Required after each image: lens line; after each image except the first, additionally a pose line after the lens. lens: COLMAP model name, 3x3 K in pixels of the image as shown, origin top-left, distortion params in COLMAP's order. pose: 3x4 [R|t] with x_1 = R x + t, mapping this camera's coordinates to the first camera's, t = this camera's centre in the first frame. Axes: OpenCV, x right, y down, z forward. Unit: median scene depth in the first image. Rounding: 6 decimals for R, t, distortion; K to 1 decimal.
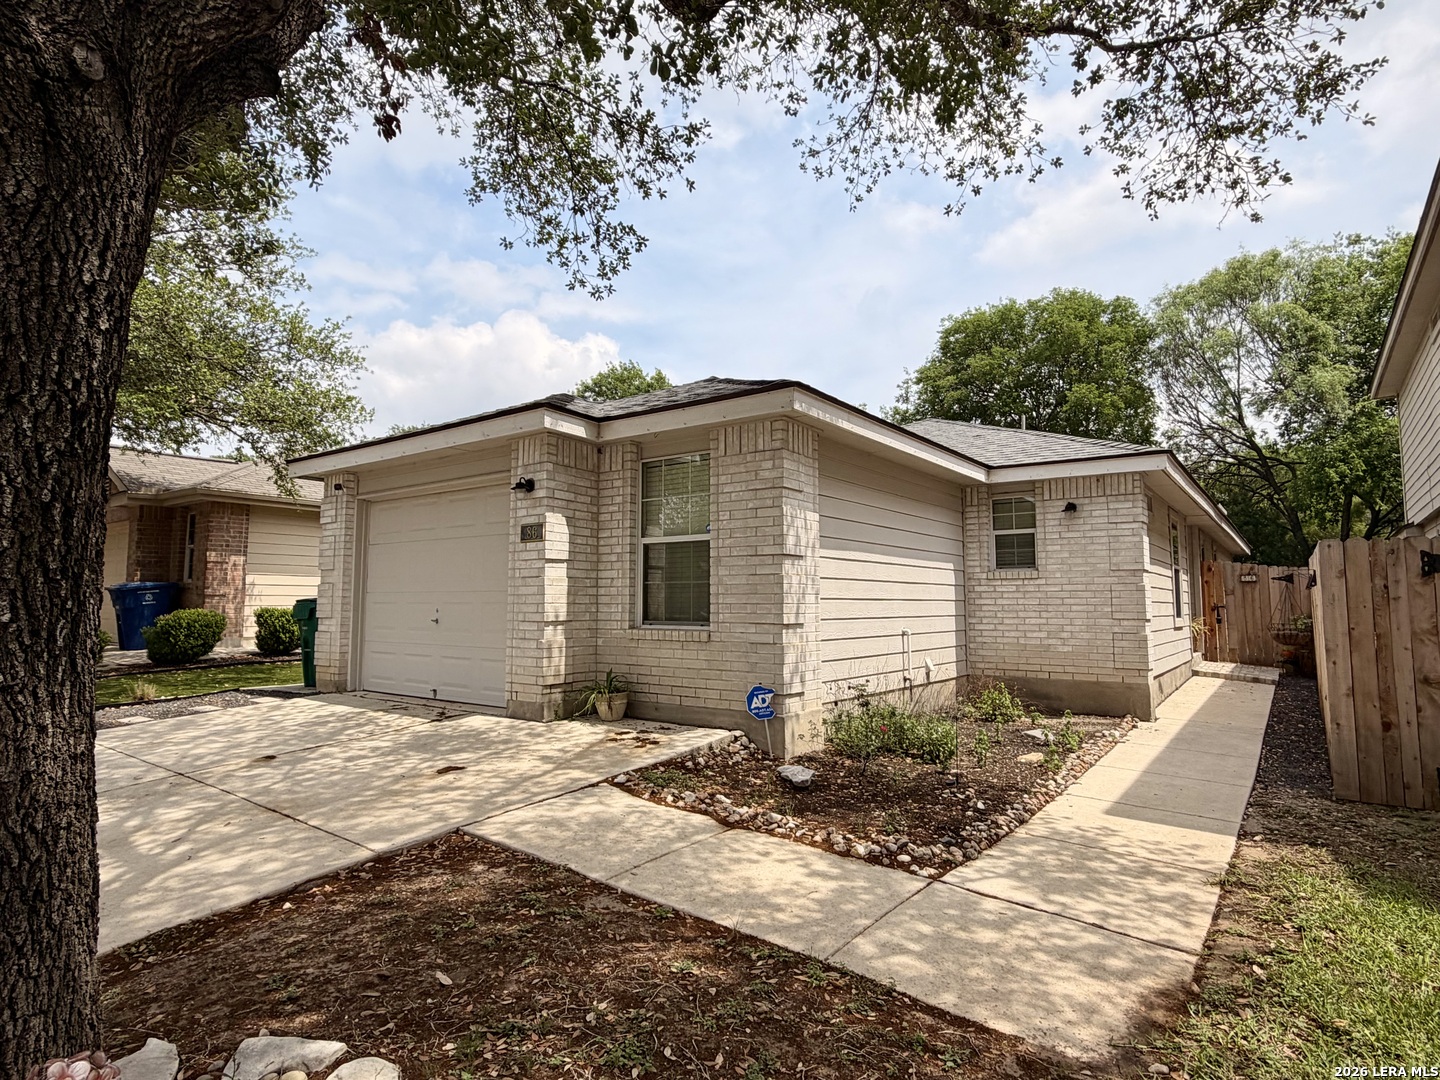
lens RADIAL K [[788.1, 0, 713.4], [0, 788.1, 539.0], [0, 0, 1]] dist [-0.002129, -0.000773]
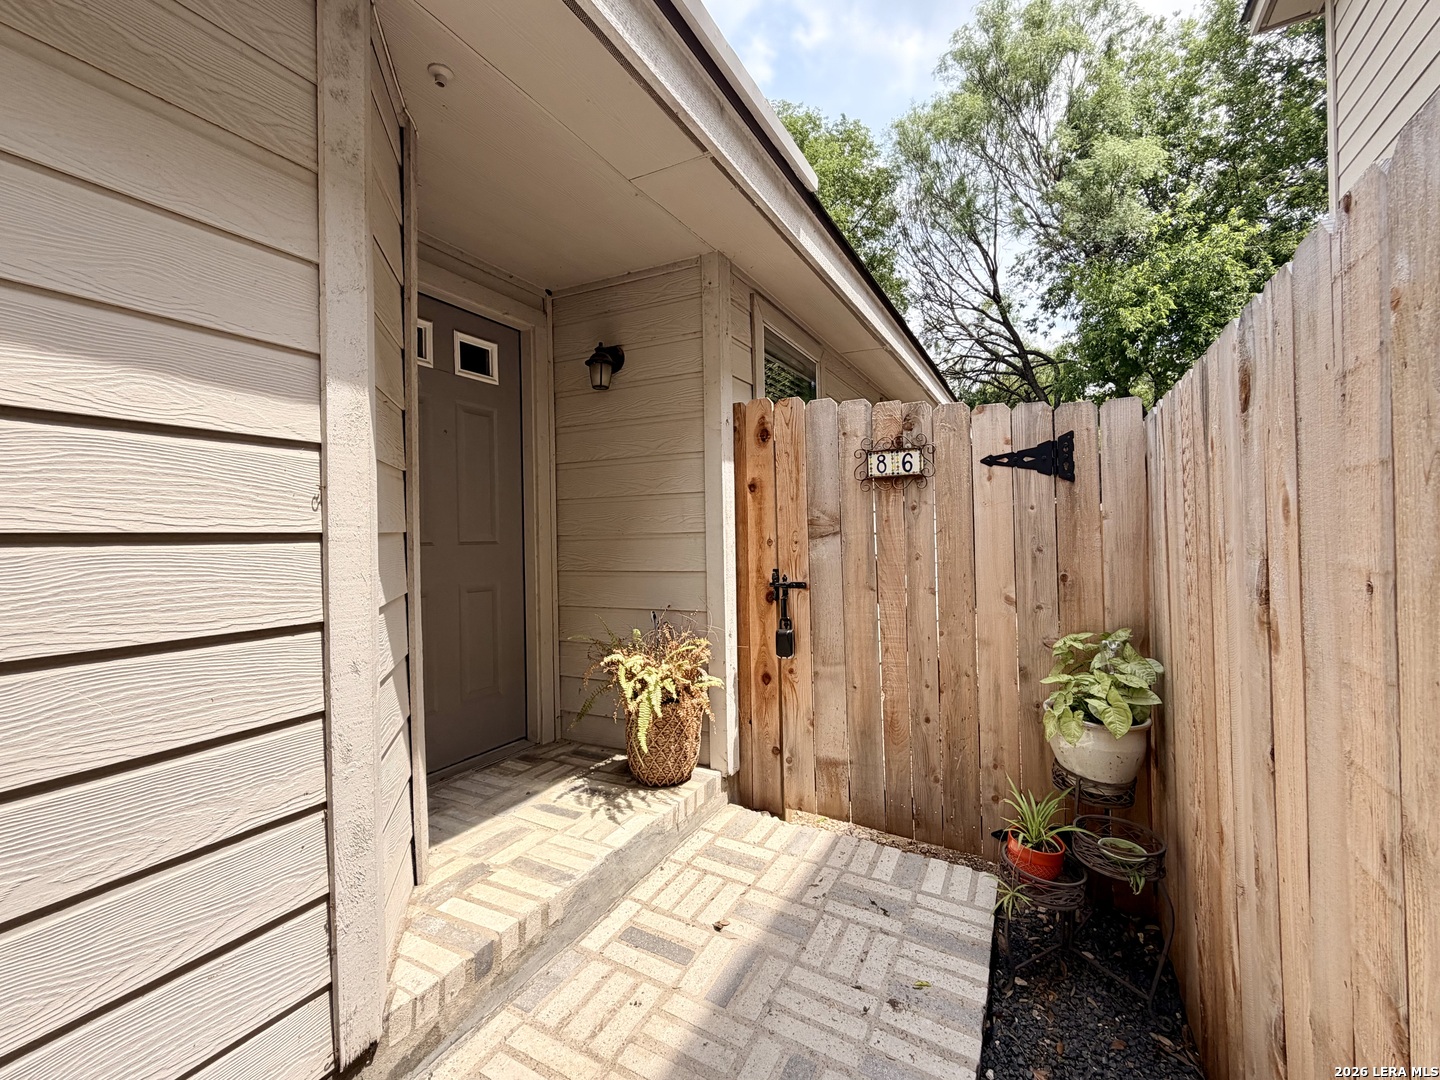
lens RADIAL K [[632.3, 0, 722.4], [0, 632.3, 537.9], [0, 0, 1]] dist [-0.003165, 0.000812]
pose [[0.987754, -0.020904, 0.154612, 0.625176], [0.007730, 0.996323, 0.085322, 0.057557], [-0.155827, -0.083082, 0.984284, 0.857768]]
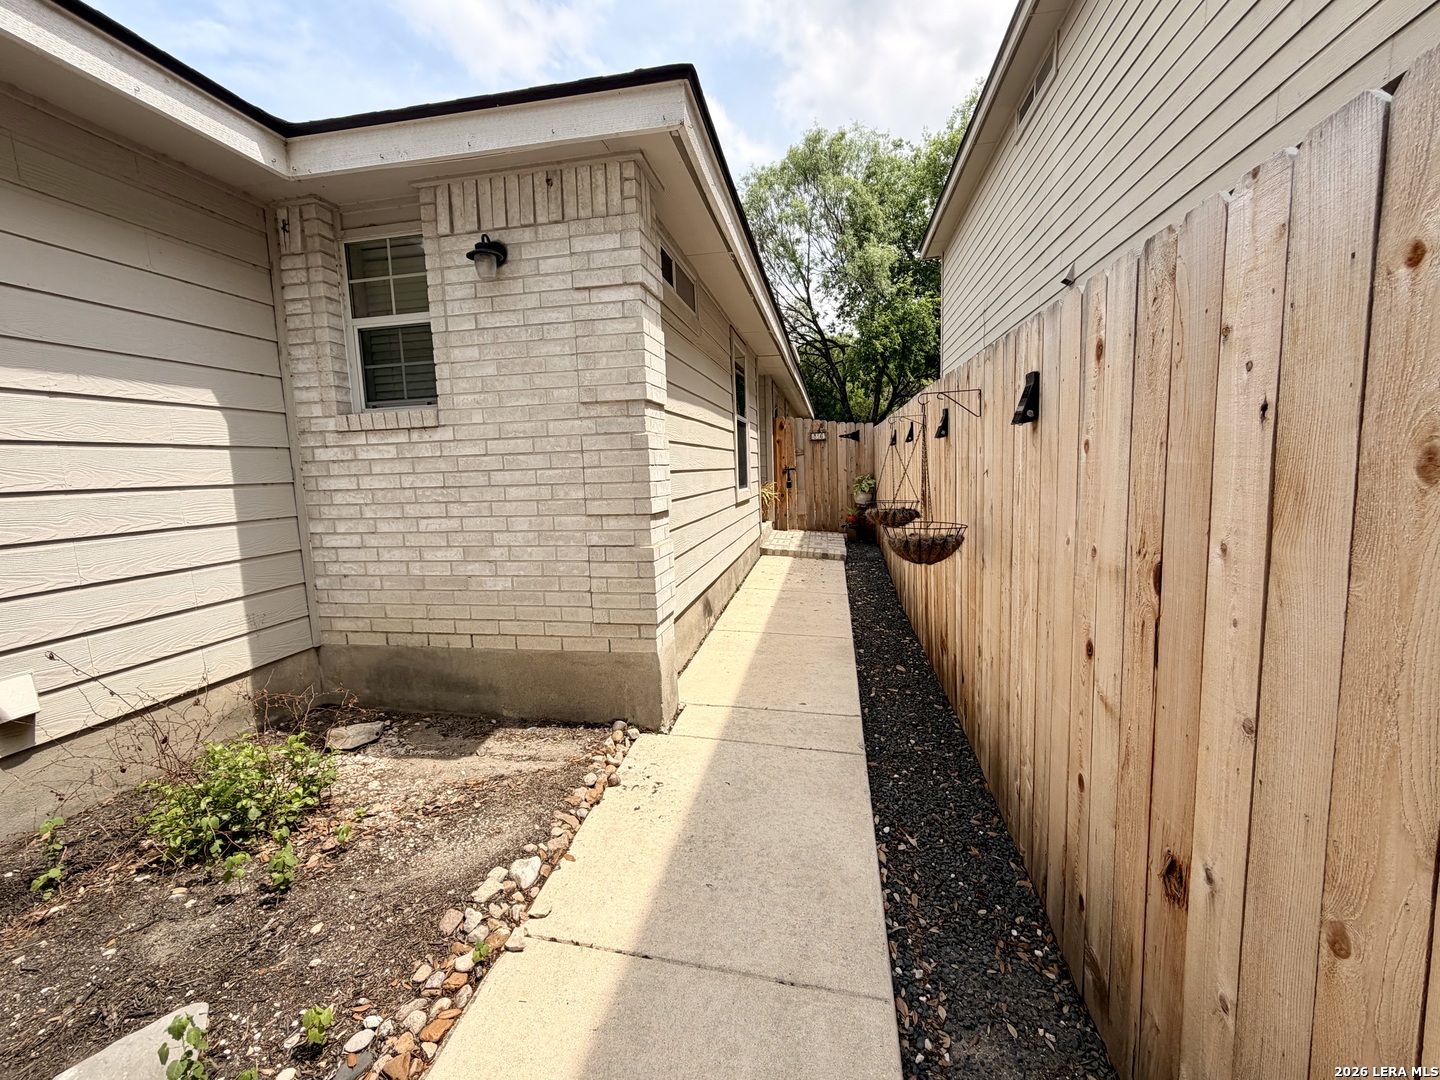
lens RADIAL K [[632.3, 0, 717.4], [0, 632.3, 539.2], [0, 0, 1]] dist [-0.003165, 0.000812]
pose [[0.896805, -0.083187, 0.434535, 0.265103], [-0.000265, 0.982063, 0.188552, 0.030374], [-0.442426, -0.169210, 0.880697, 0.413939]]
